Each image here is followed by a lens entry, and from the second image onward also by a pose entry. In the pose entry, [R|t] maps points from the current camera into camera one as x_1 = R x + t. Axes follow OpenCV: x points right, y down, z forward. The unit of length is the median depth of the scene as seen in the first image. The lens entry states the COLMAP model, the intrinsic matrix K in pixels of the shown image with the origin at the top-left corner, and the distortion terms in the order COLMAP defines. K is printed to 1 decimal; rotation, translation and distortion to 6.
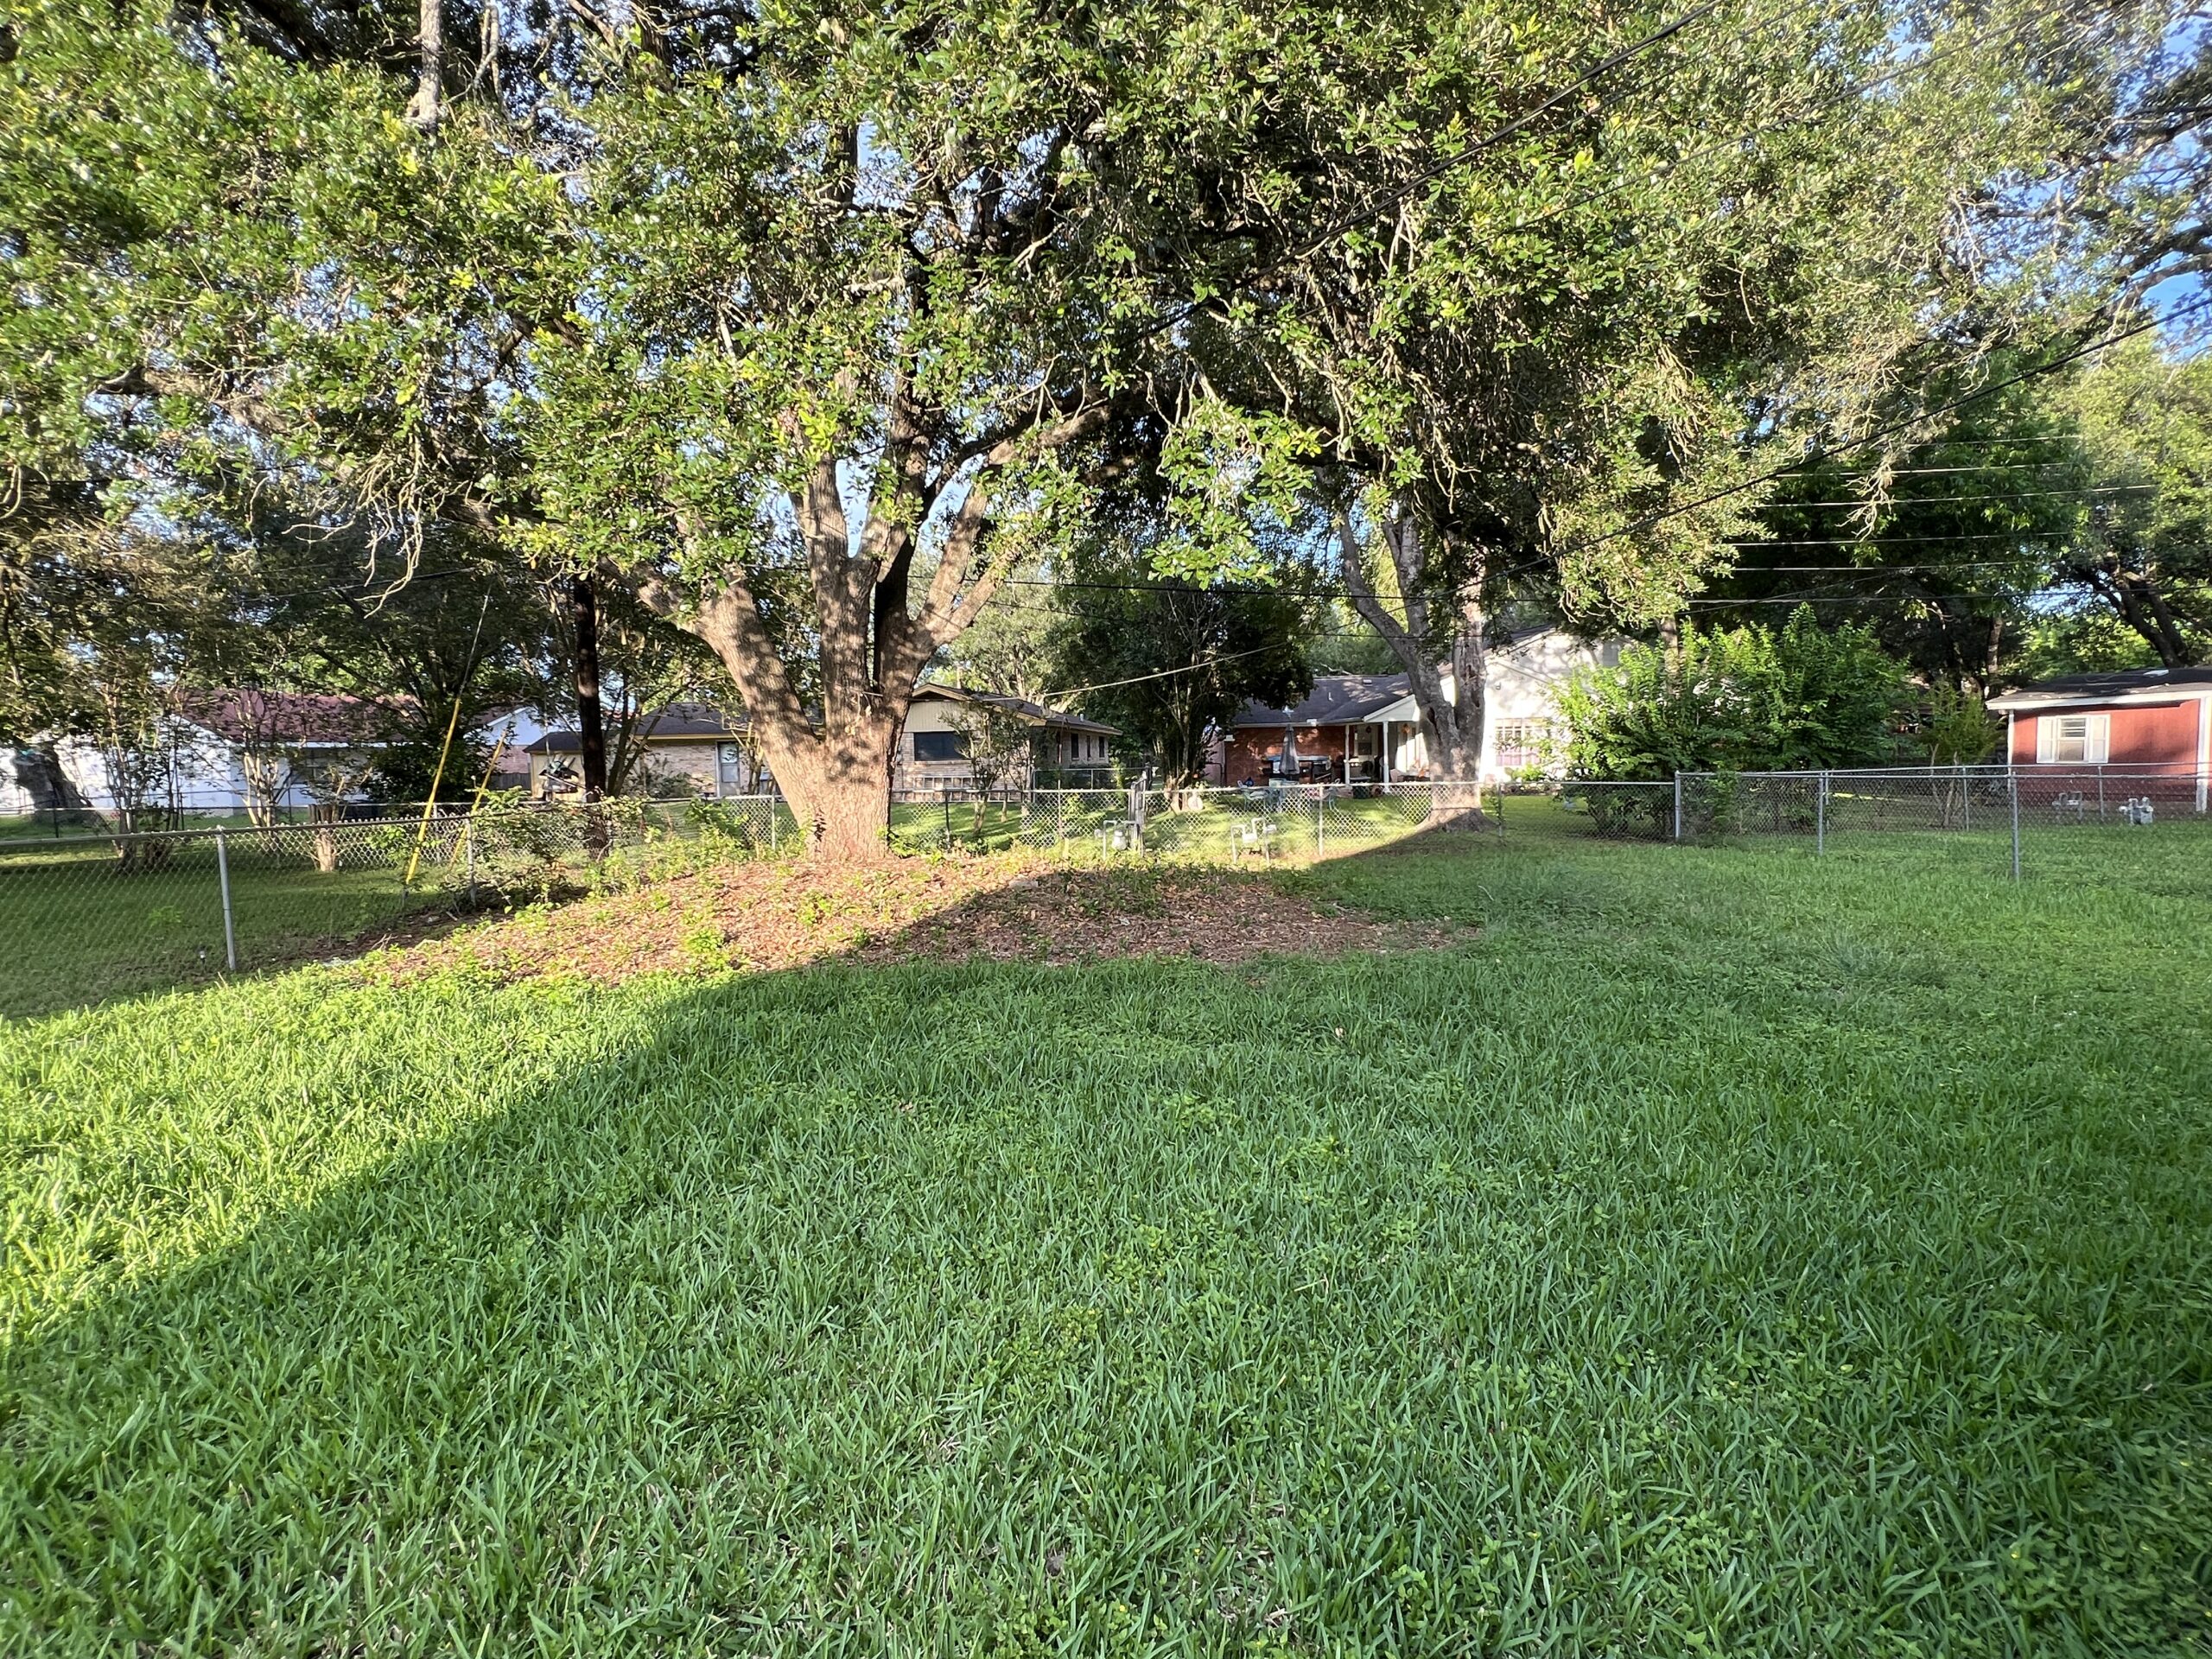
lens RADIAL K [[1064.8, 0, 1104.8], [0, 1064.8, 833.3], [0, 0, 1]] dist [-0.001557, -0.000298]
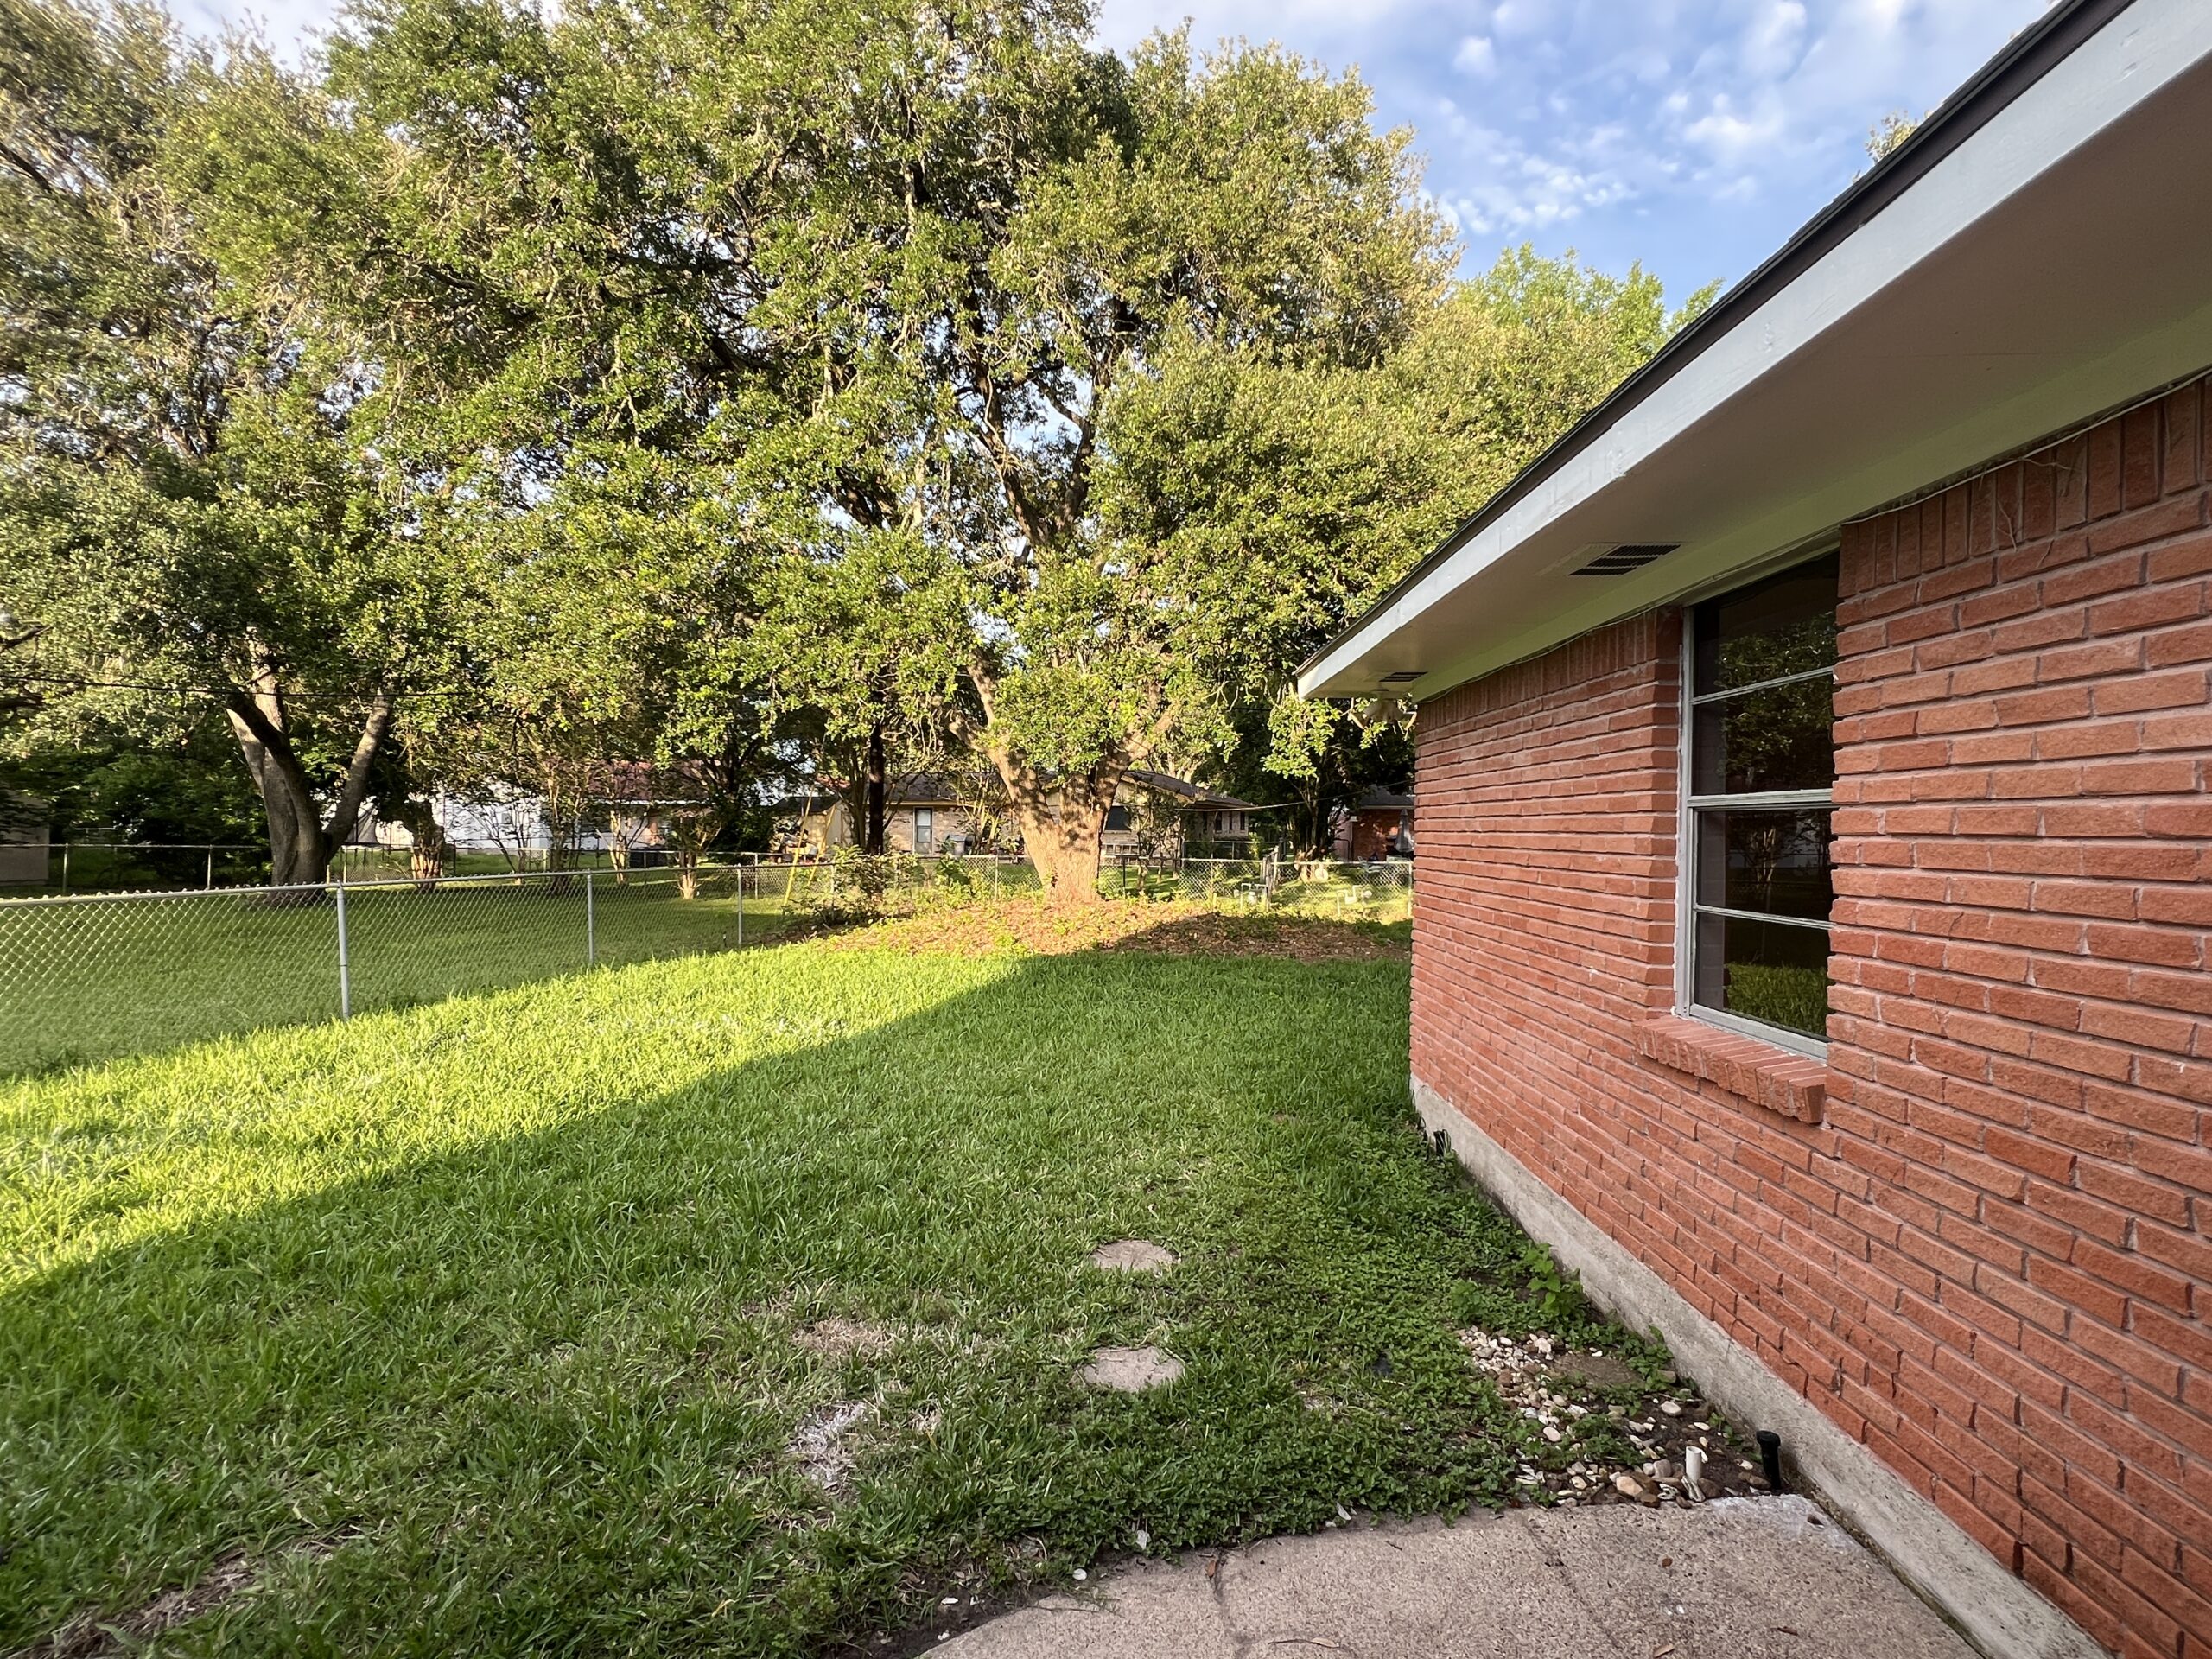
lens RADIAL K [[1064.8, 0, 1089.6], [0, 1064.8, 831.5], [0, 0, 1]] dist [-0.001557, -0.000298]
pose [[0.988989, 0.031311, -0.144640, 0.001523], [-0.040487, 0.997320, -0.060938, 0.011331], [0.142344, 0.066123, 0.987606, -0.332865]]
